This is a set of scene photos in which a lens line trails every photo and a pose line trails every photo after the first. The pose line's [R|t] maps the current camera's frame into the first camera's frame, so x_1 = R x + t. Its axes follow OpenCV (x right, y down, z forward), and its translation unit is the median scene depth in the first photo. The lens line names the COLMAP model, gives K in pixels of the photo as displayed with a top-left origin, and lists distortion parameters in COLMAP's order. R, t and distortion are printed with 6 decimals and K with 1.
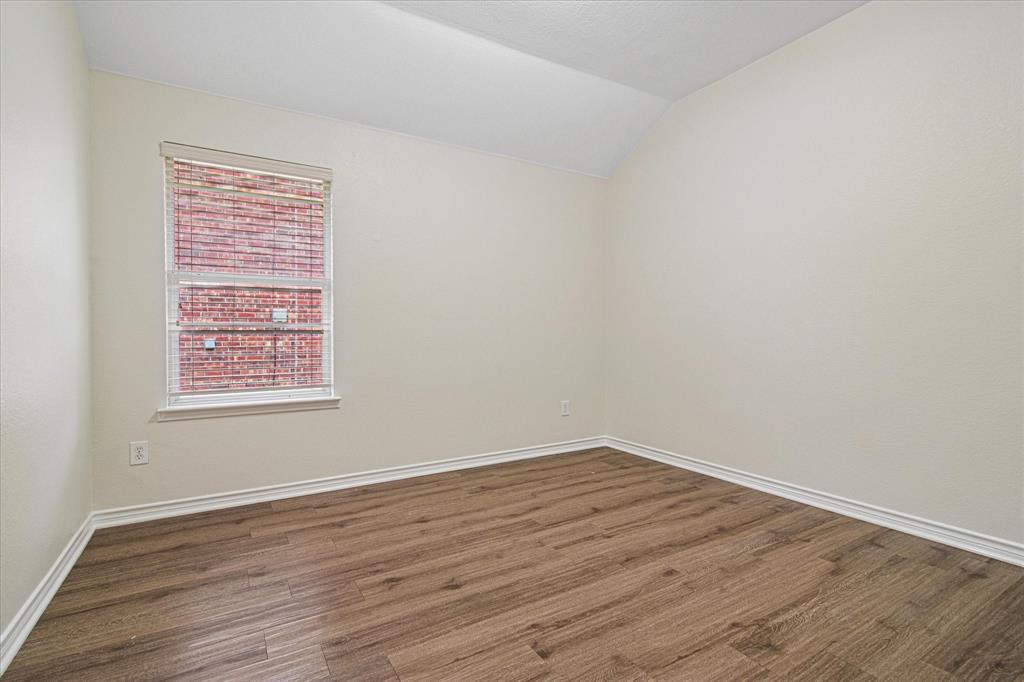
lens RADIAL K [[486.3, 0, 512.2], [0, 486.3, 337.3], [0, 0, 1]] dist [0.016347, -0.003176]
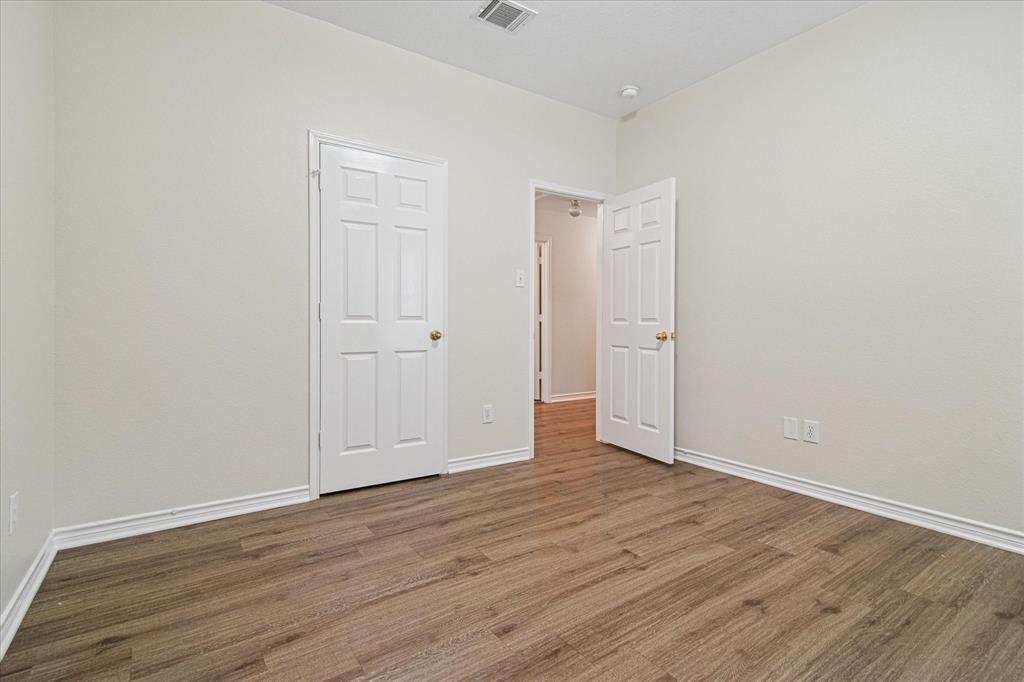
lens RADIAL K [[486.3, 0, 511.9], [0, 486.3, 337.2], [0, 0, 1]] dist [0.016347, -0.003176]
pose [[-0.997913, 0.006639, -0.064231, 0.408817], [0.004337, 0.999346, 0.035905, -0.018484], [0.064427, 0.035552, -0.997289, 2.008310]]
